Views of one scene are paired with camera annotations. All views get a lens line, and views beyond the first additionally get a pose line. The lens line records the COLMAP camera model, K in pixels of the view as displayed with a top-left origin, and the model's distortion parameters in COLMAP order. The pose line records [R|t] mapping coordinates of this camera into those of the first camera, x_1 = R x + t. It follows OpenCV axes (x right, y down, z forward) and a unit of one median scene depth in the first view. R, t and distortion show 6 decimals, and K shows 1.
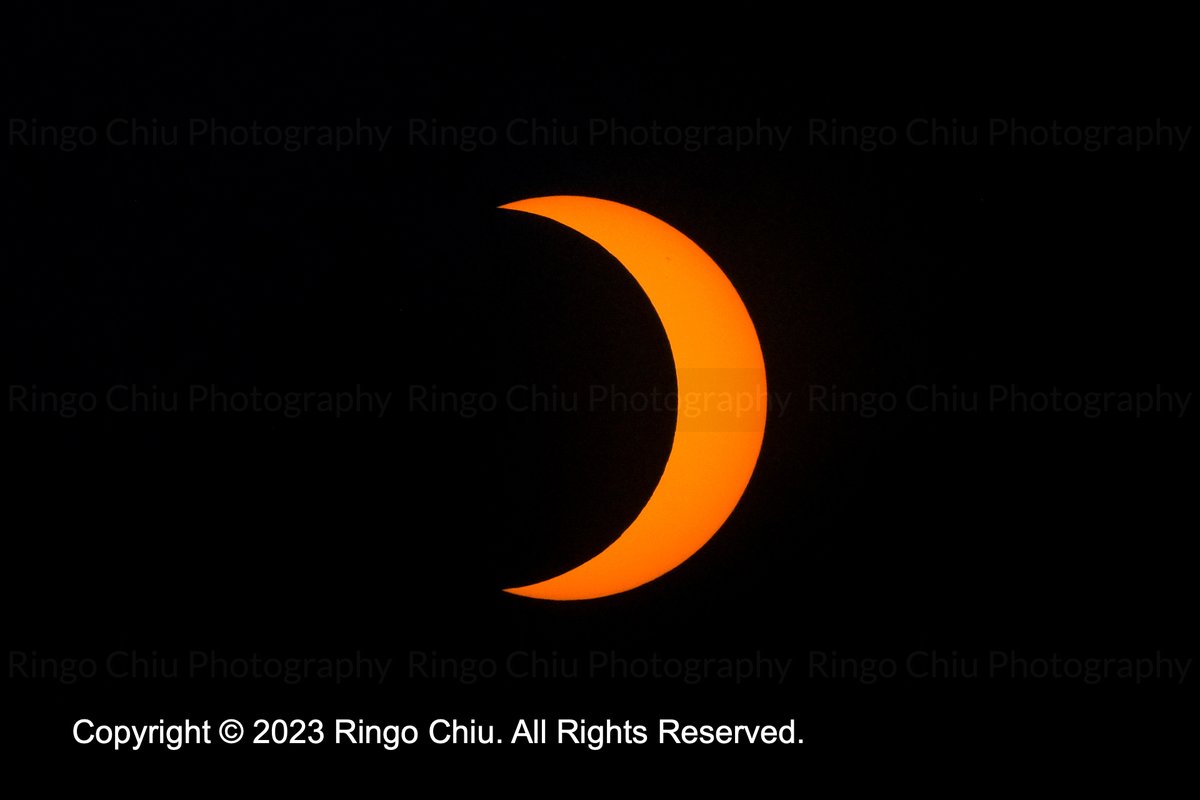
lens RADIAL K [[588.2, 0, 666.9], [0, 588.2, 400.5], [0, 0, 1]] dist [-0.000491, -0.000077]
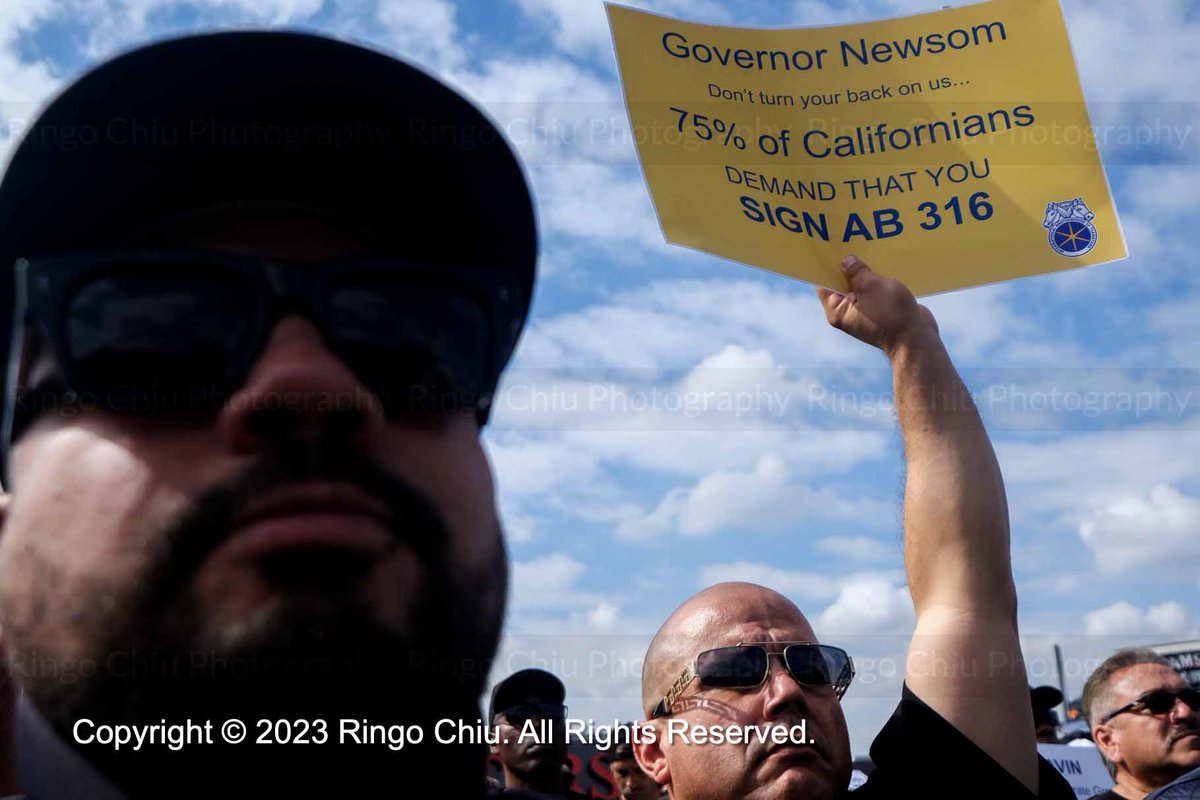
lens RADIAL K [[588.2, 0, 666.9], [0, 588.2, 400.5], [0, 0, 1]] dist [-0.000491, -0.000077]
pose [[0.999999, -0.000317, 0.001479, -1.396739], [0.000316, 1.000000, 0.000412, 0.000283], [-0.001479, -0.000412, 0.999999, 0.001391]]
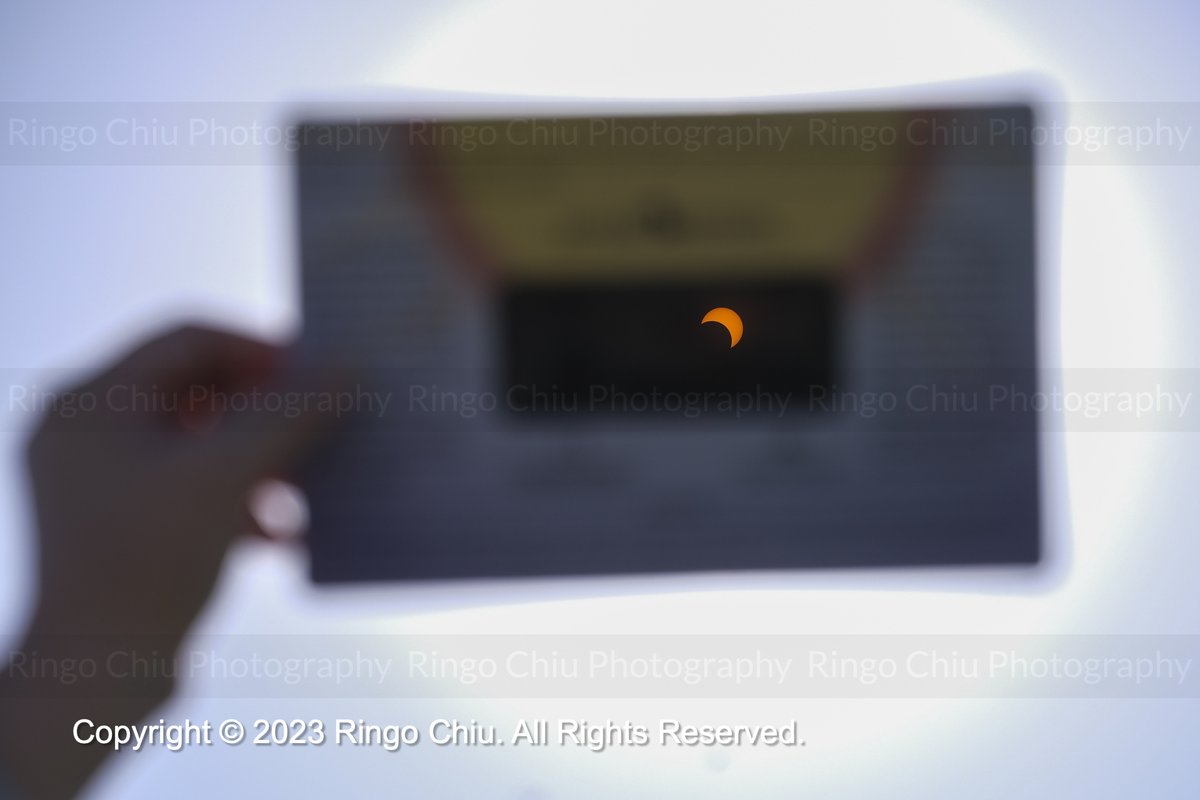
lens RADIAL K [[588.2, 0, 666.9], [0, 588.2, 400.5], [0, 0, 1]] dist [-0.000491, -0.000077]
pose [[1.000000, 0.000192, 0.000461, -0.681320], [-0.000192, 1.000000, 0.000203, -0.000133], [-0.000461, -0.000203, 1.000000, -0.000045]]
